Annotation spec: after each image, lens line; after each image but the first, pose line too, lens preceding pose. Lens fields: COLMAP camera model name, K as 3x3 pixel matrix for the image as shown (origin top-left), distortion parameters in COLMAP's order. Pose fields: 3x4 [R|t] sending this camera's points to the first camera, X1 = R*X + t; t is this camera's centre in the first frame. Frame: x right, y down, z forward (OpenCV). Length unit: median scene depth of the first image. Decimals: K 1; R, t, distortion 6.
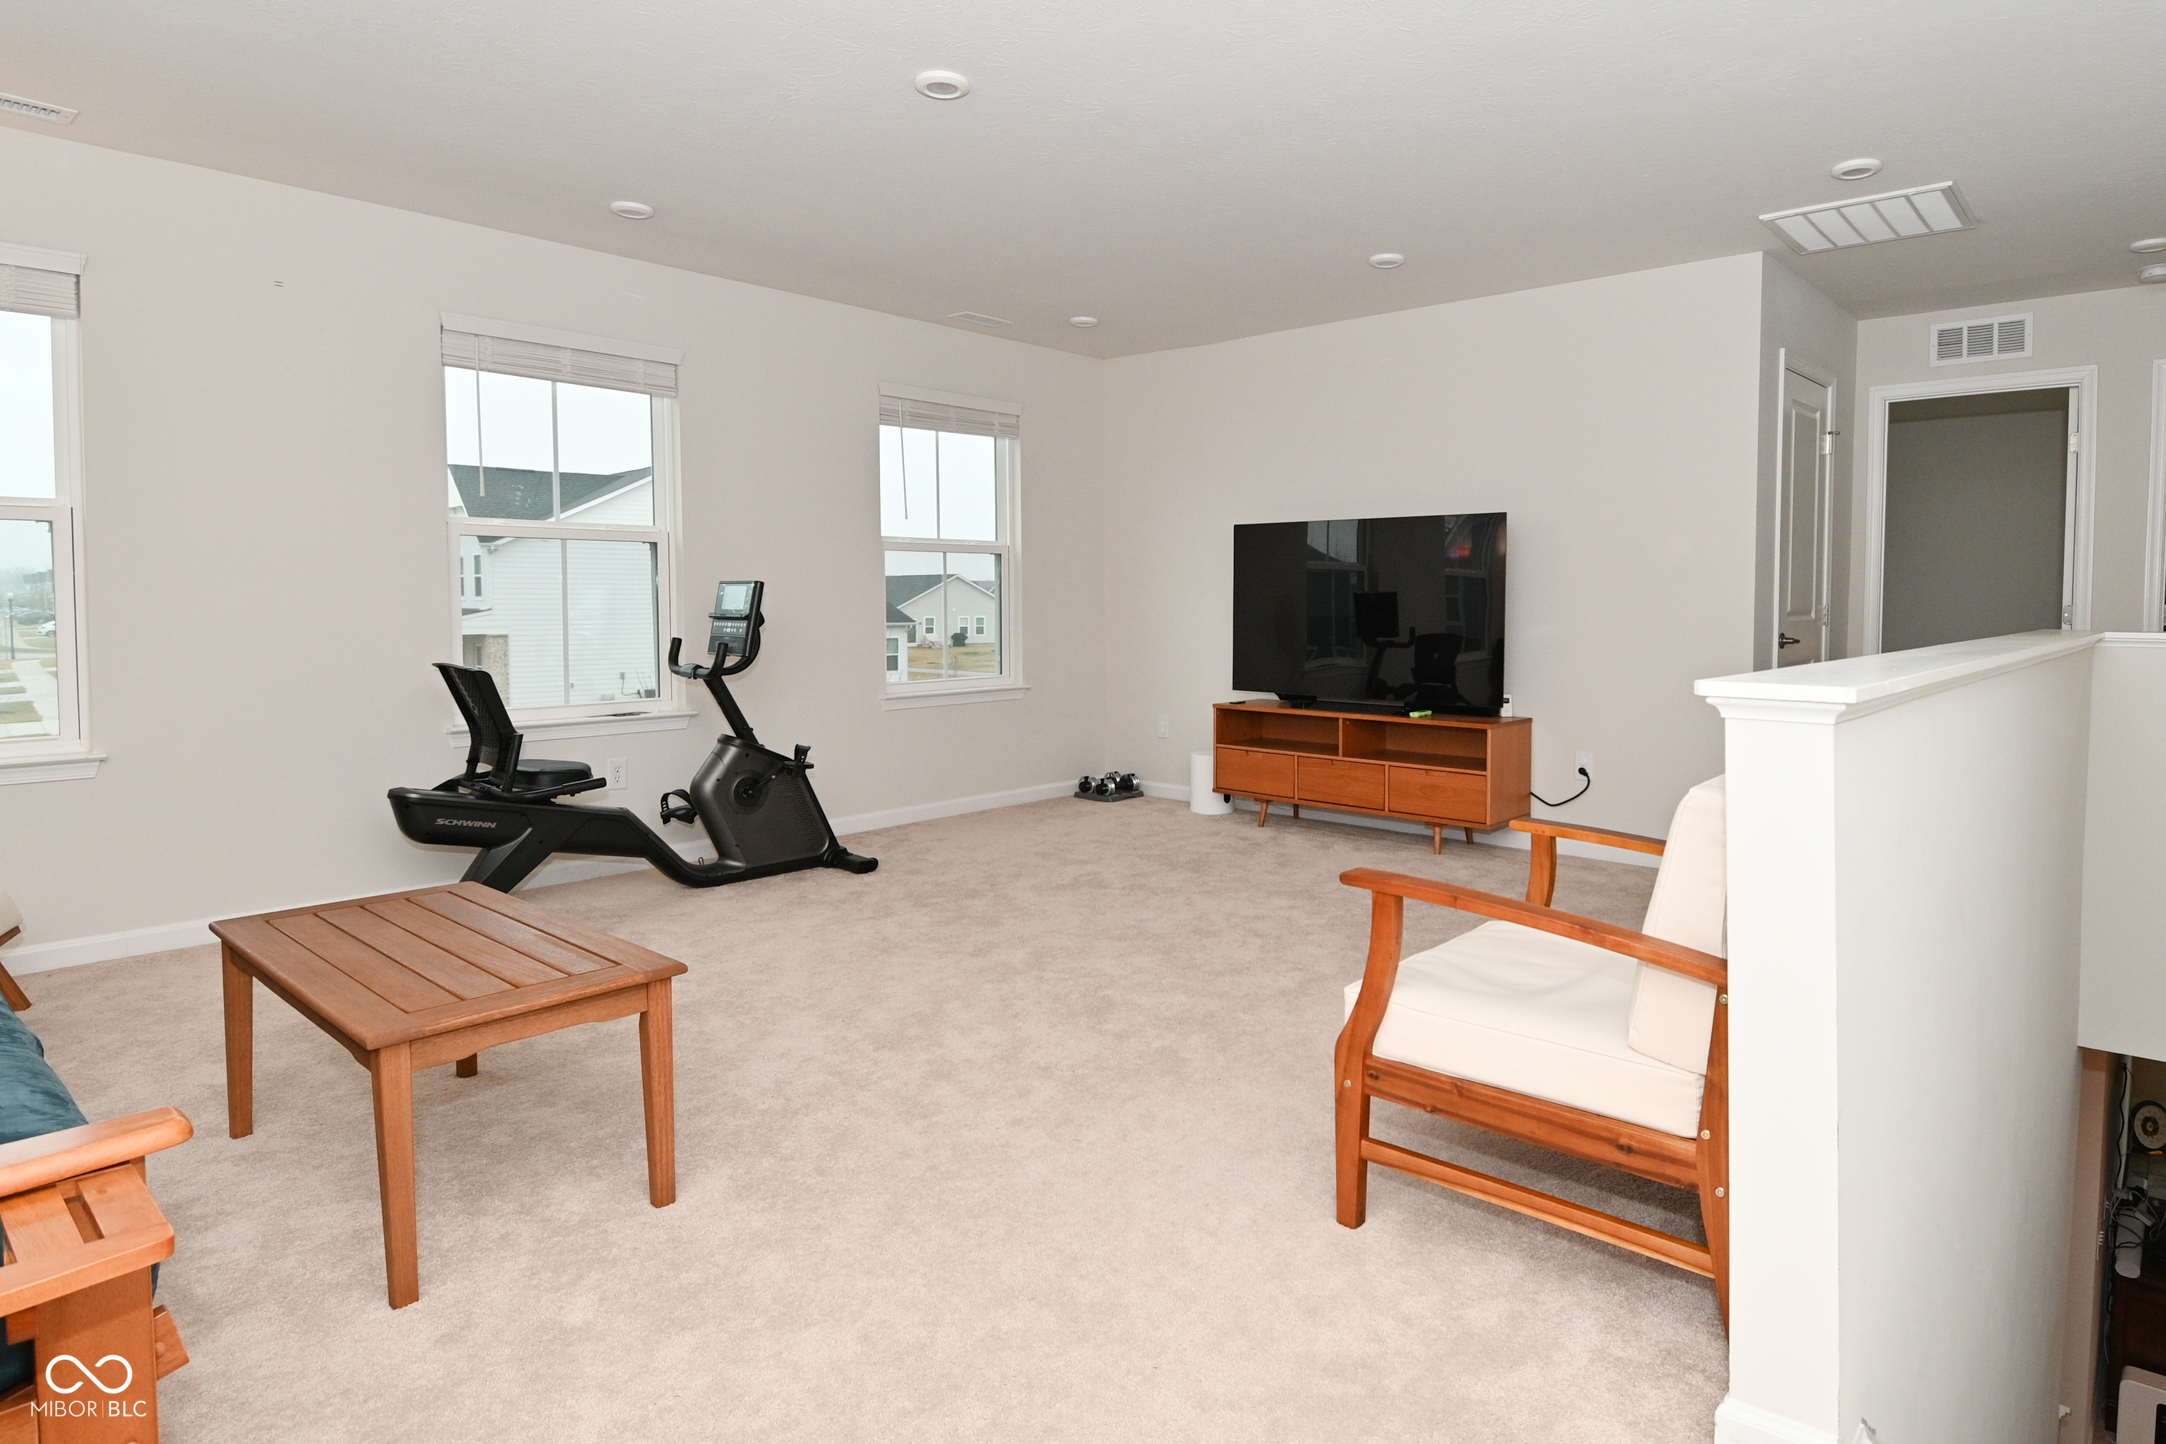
lens RADIAL K [[1140.9, 0, 1077.5], [0, 1140.9, 710.0], [0, 0, 1]] dist [0.000382, -0.022839]
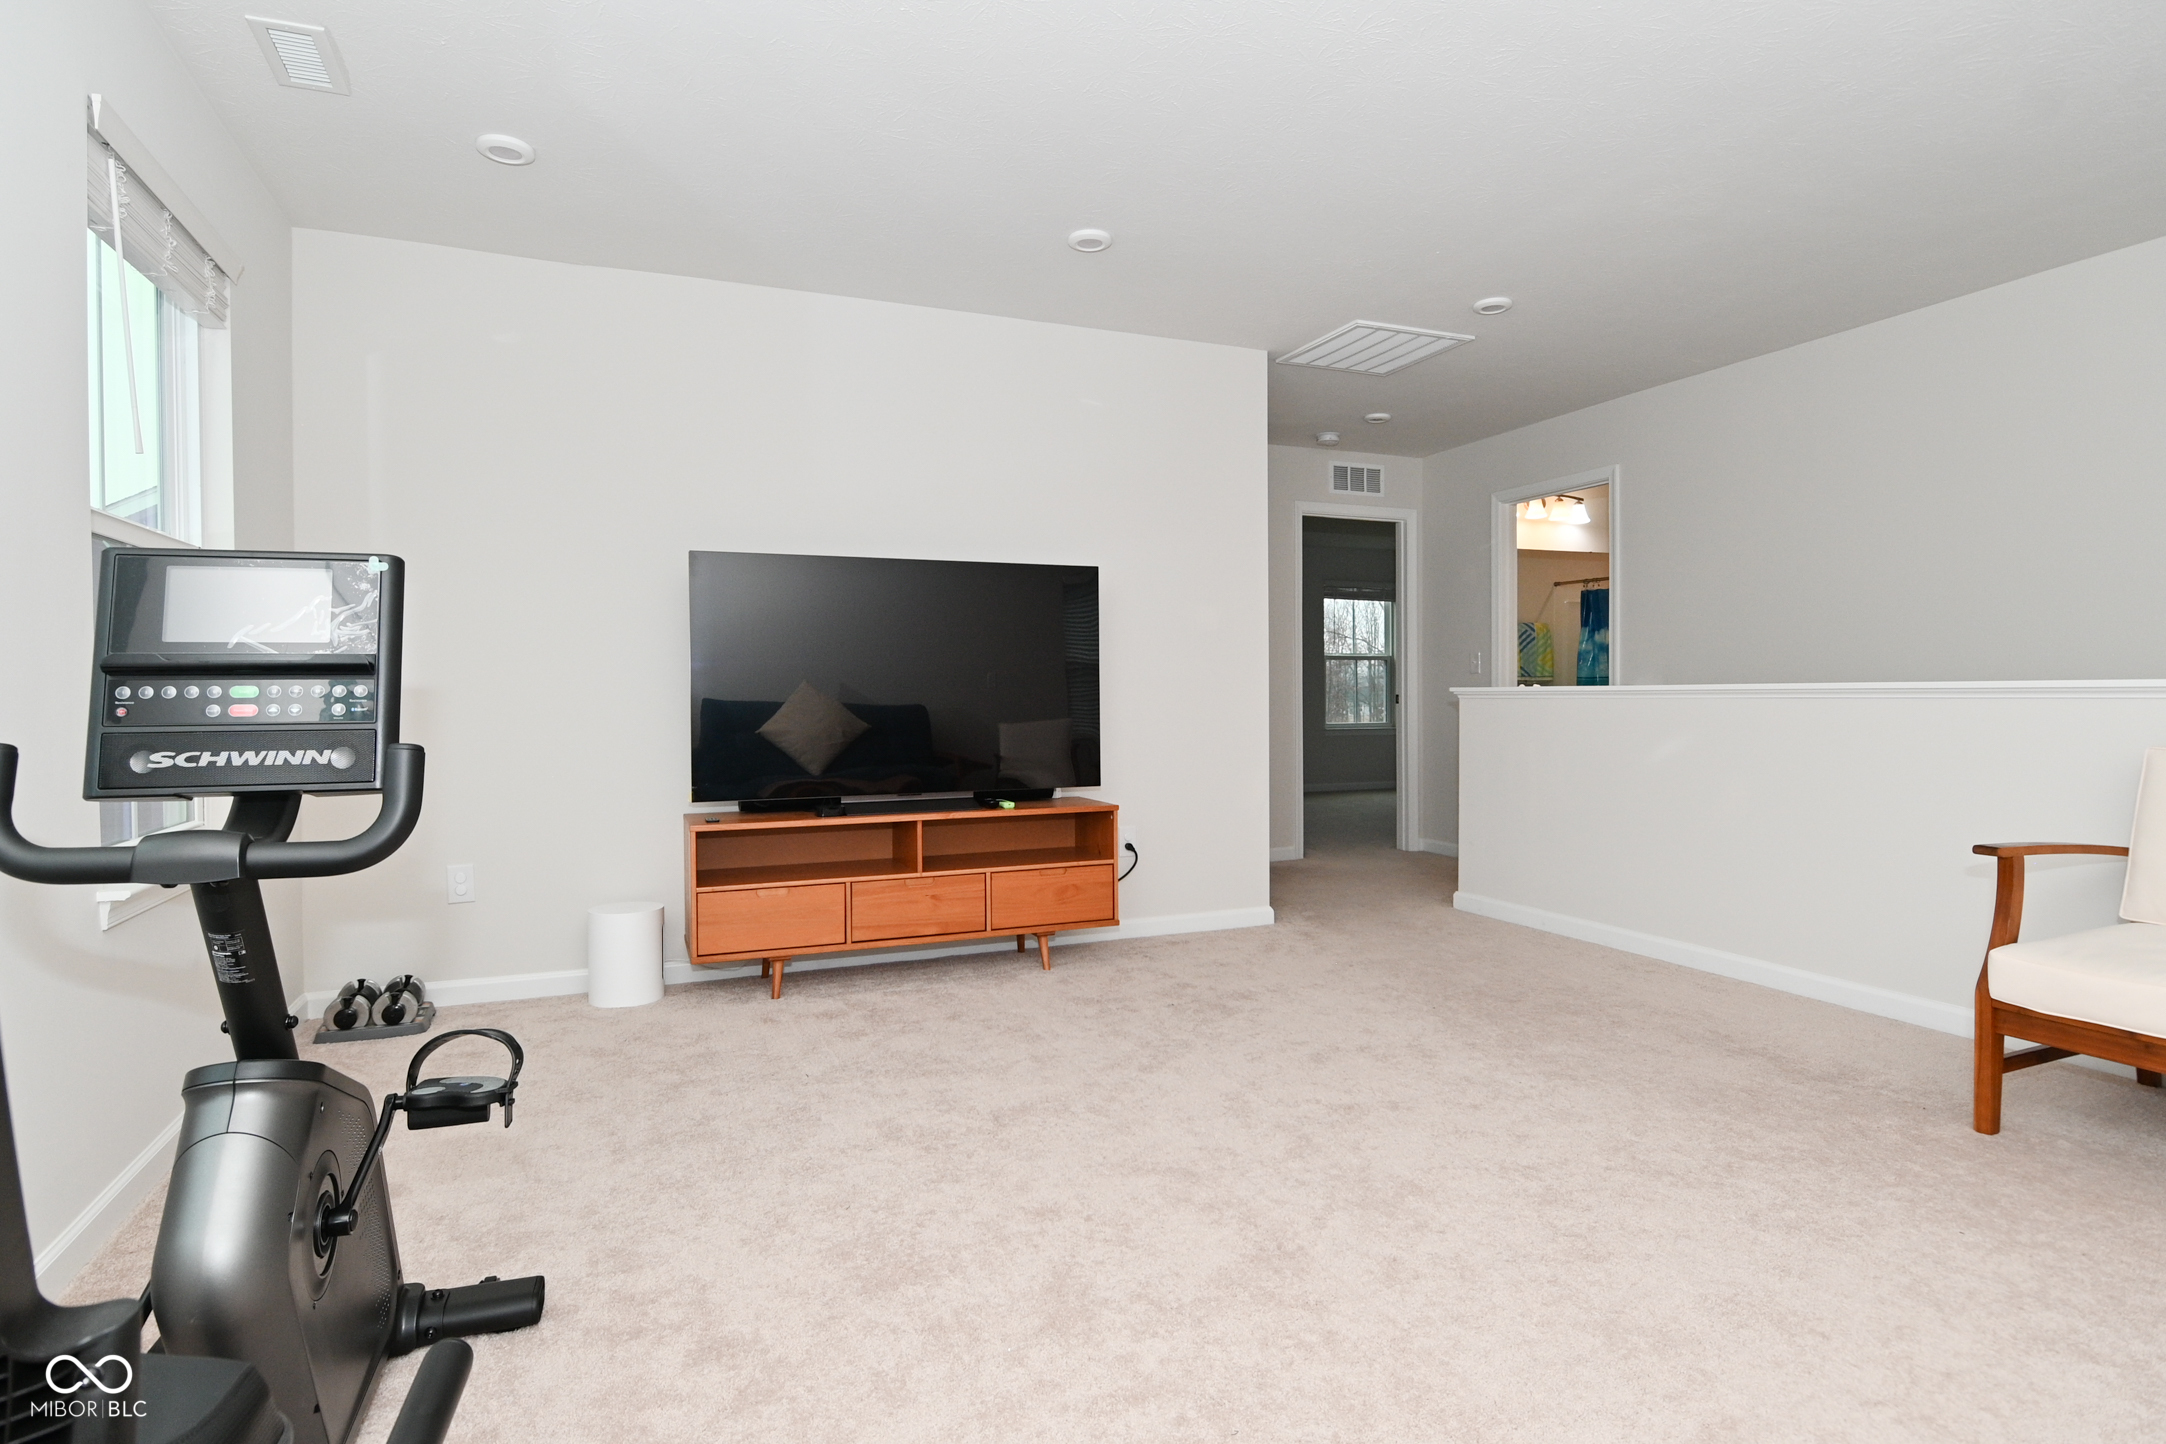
lens RADIAL K [[1140.9, 0, 1077.5], [0, 1140.9, 710.0], [0, 0, 1]] dist [0.000382, -0.022839]
pose [[0.452078, -0.016802, 0.891820, -0.411603], [0.098175, 0.994685, -0.031026, -0.033512], [-0.886559, 0.101580, 0.451325, 0.585556]]
